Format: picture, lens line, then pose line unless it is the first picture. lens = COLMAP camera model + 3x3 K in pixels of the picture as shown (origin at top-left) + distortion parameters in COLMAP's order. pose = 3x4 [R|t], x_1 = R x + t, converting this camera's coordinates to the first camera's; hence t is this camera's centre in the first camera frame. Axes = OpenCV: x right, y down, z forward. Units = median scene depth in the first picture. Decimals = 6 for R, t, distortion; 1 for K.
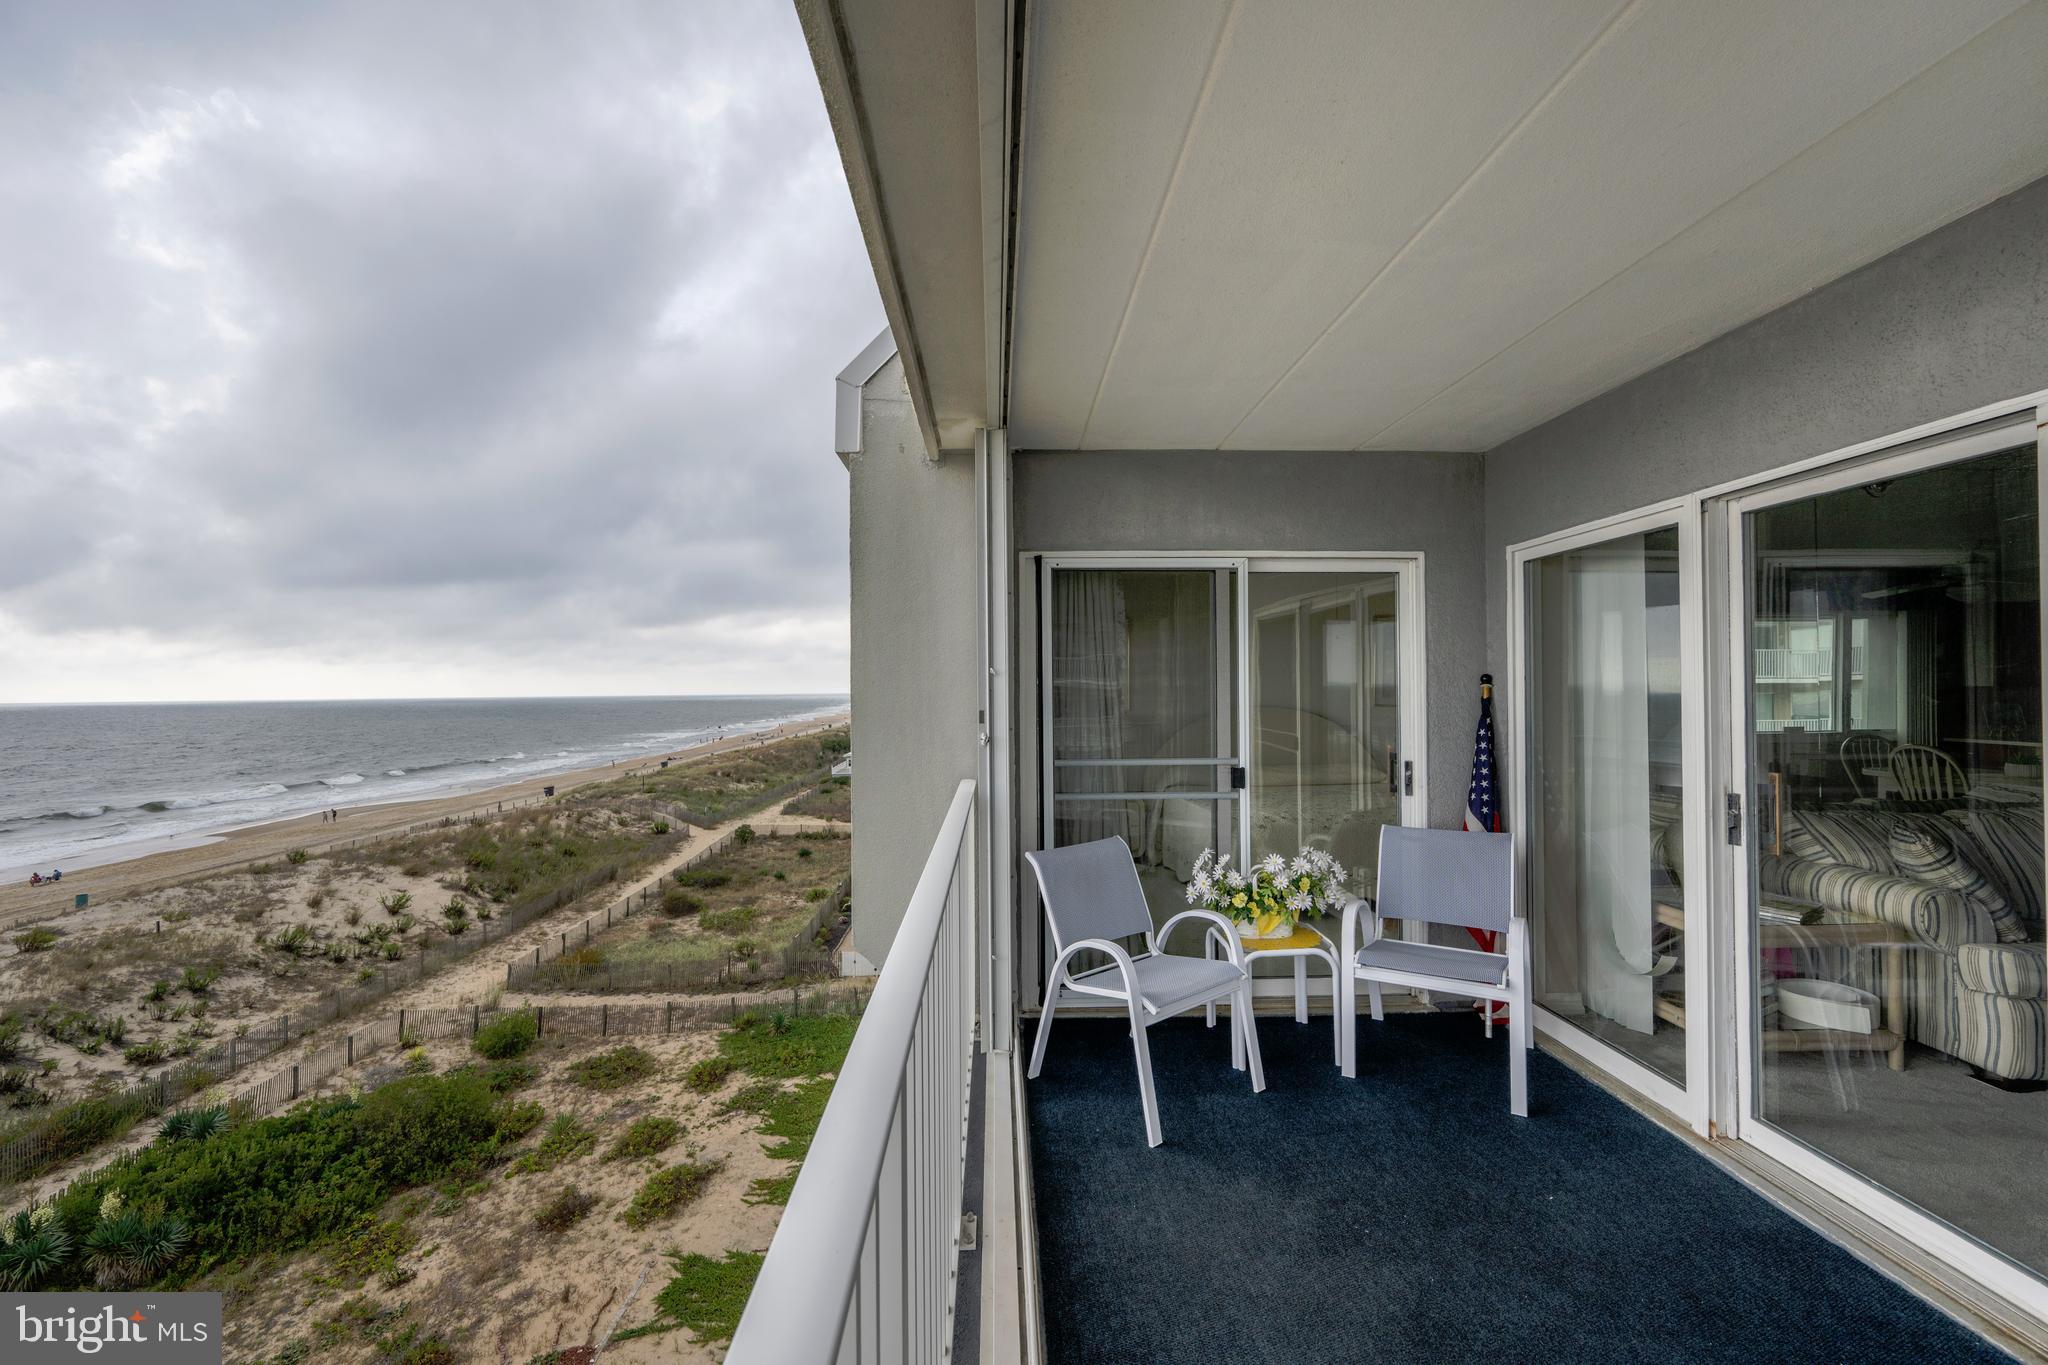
lens RADIAL K [[848.7, 0, 1040.1], [0, 848.7, 667.9], [0, 0, 1]] dist [-0.003427, 0.000152]
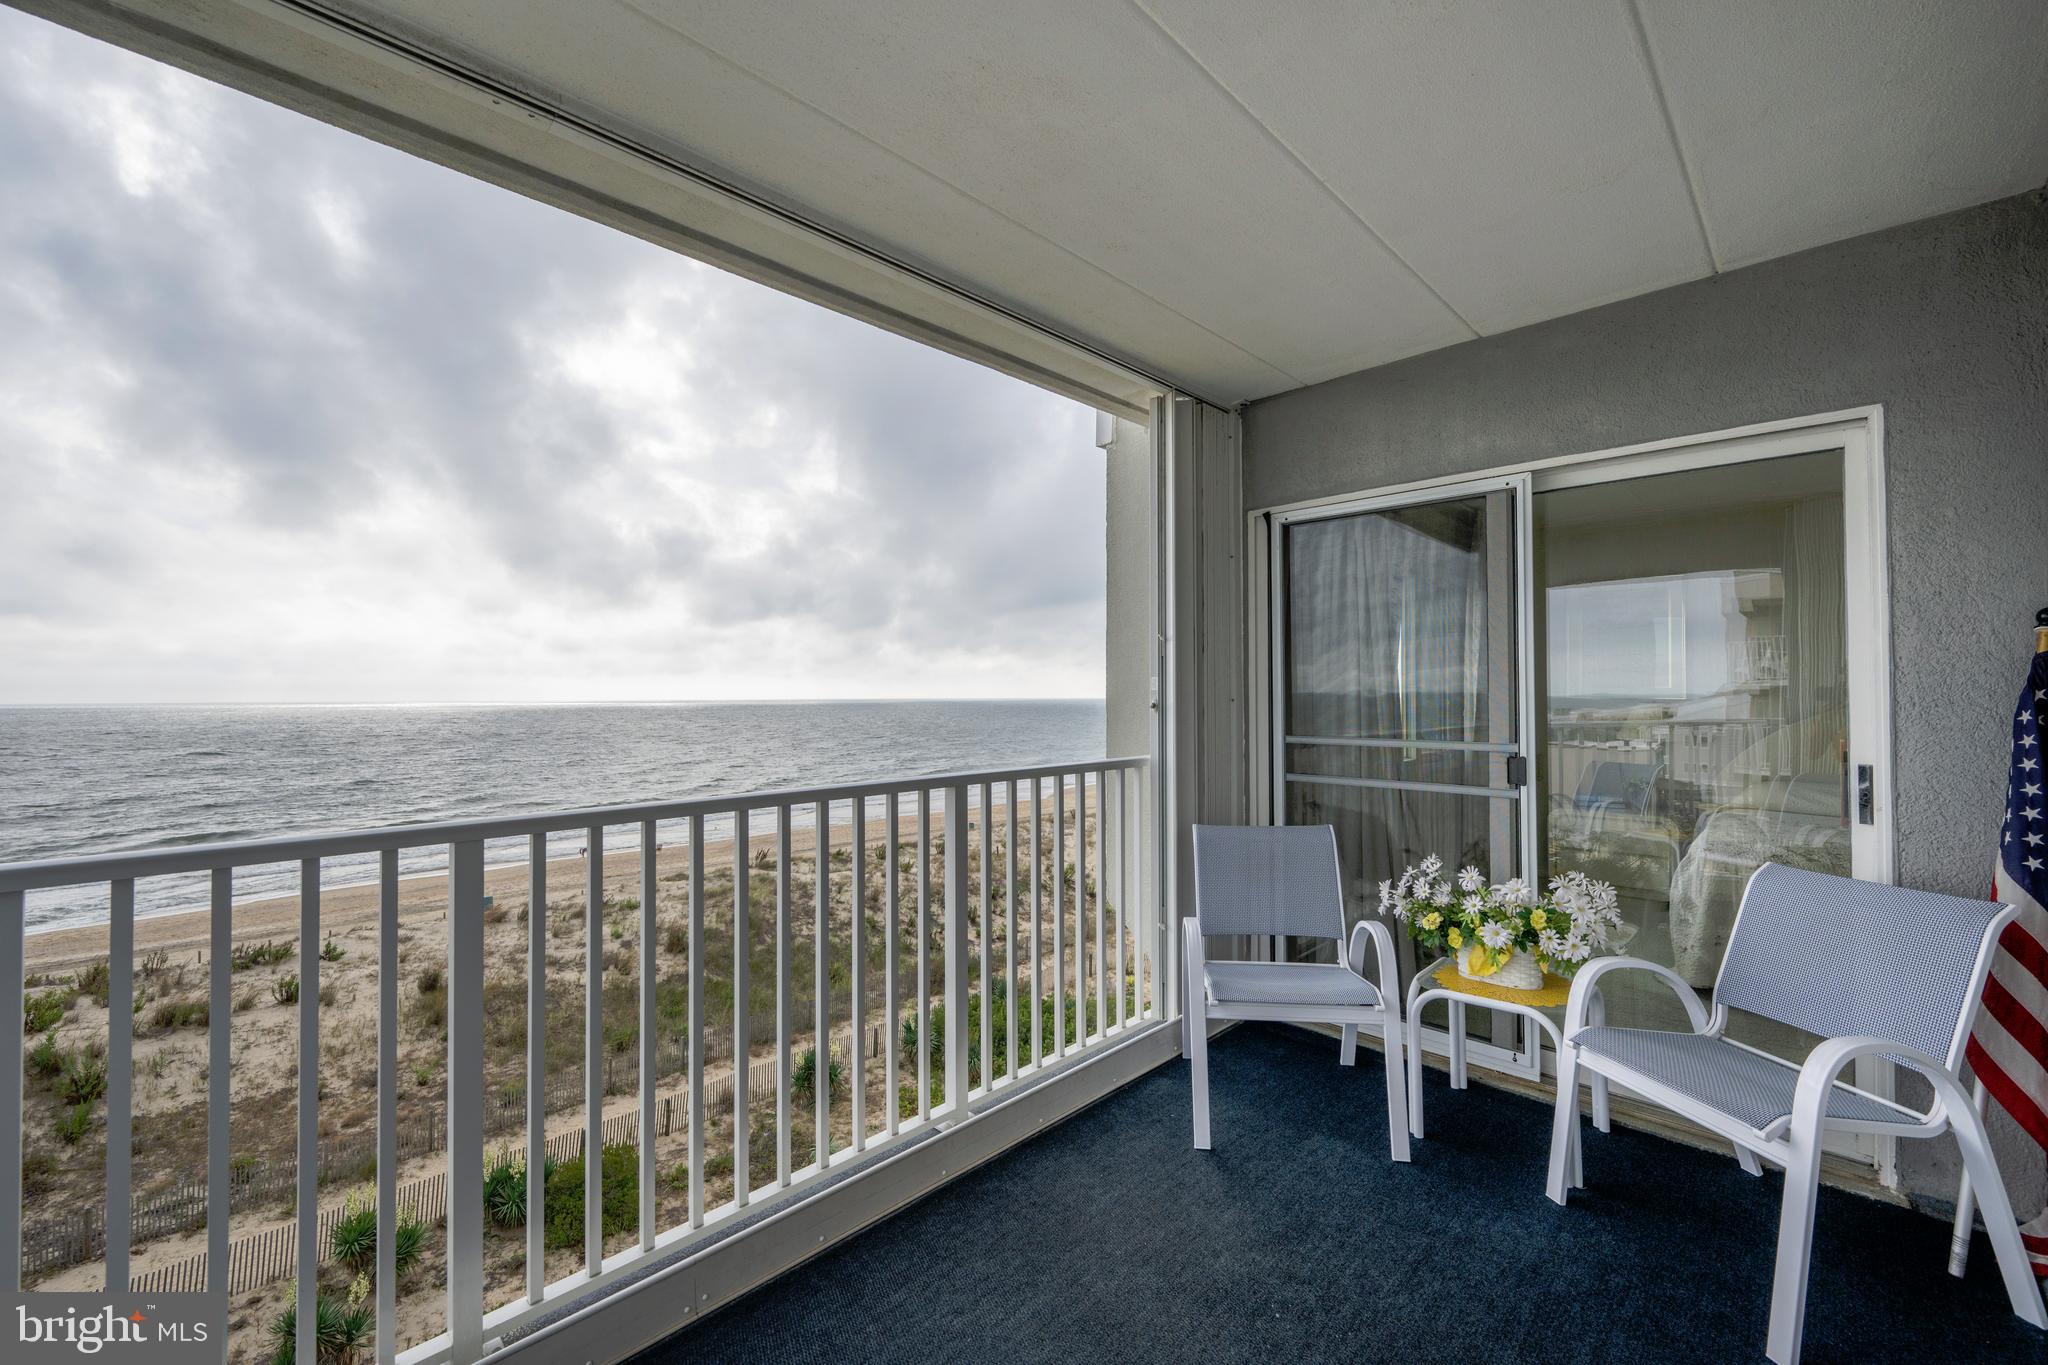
lens RADIAL K [[848.7, 0, 1036.6], [0, 848.7, 682.9], [0, 0, 1]] dist [-0.003427, 0.000152]
pose [[0.687146, -0.007266, -0.726483, 0.484299], [0.001336, 0.999961, -0.008738, 0.059317], [0.726518, 0.005034, 0.687129, 0.186342]]
